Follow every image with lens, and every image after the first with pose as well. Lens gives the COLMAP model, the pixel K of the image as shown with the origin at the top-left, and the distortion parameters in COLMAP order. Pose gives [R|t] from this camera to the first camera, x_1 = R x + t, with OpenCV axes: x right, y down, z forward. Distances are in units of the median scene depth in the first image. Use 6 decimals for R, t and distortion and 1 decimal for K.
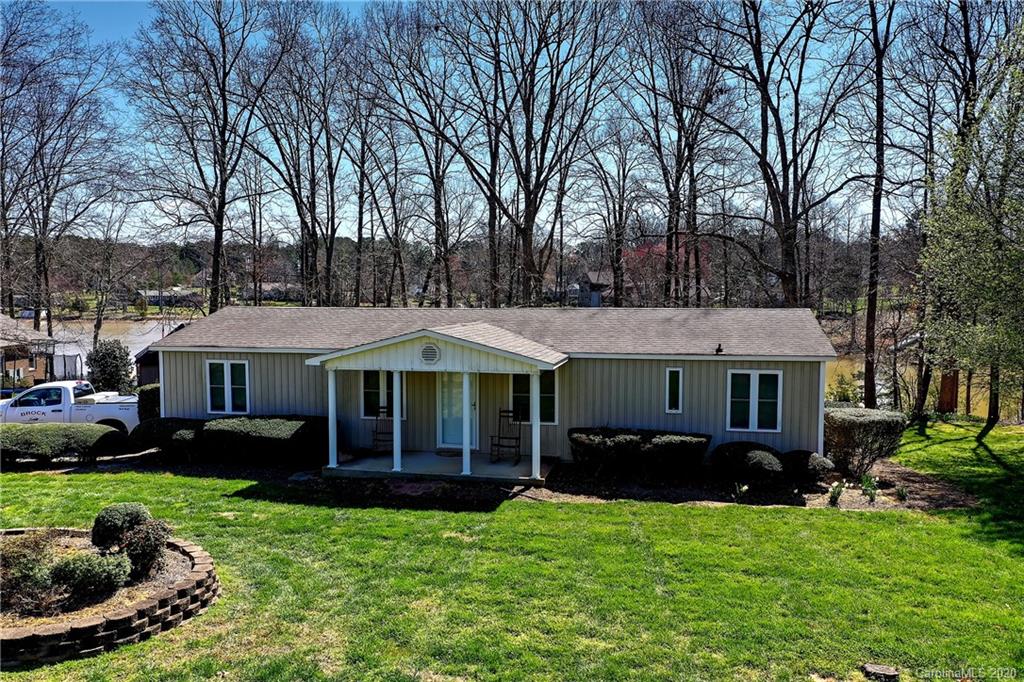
lens RADIAL K [[849.3, 0, 512.0], [0, 849.3, 341.0], [0, 0, 1]] dist [0.045231, -0.001784]
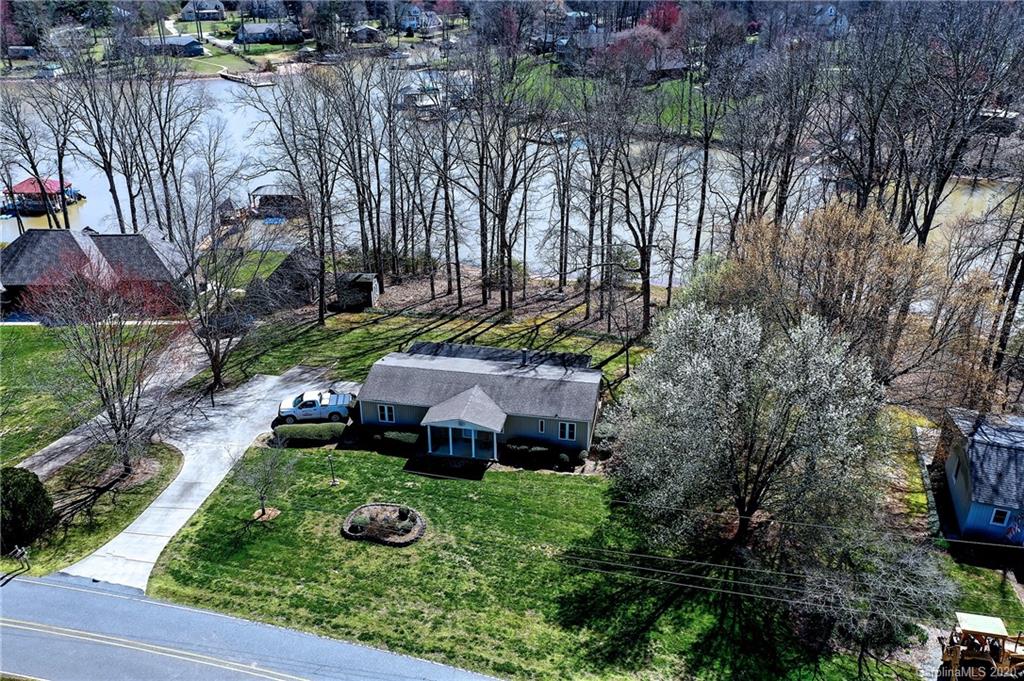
lens RADIAL K [[849.3, 0, 512.0], [0, 849.3, 340.5], [0, 0, 1]] dist [0.045231, -0.001784]
pose [[0.999969, -0.000451, 0.007868, 0.066122], [-0.002252, 0.940359, 0.340177, -1.331094], [-0.007552, -0.340184, 0.940329, -1.832605]]
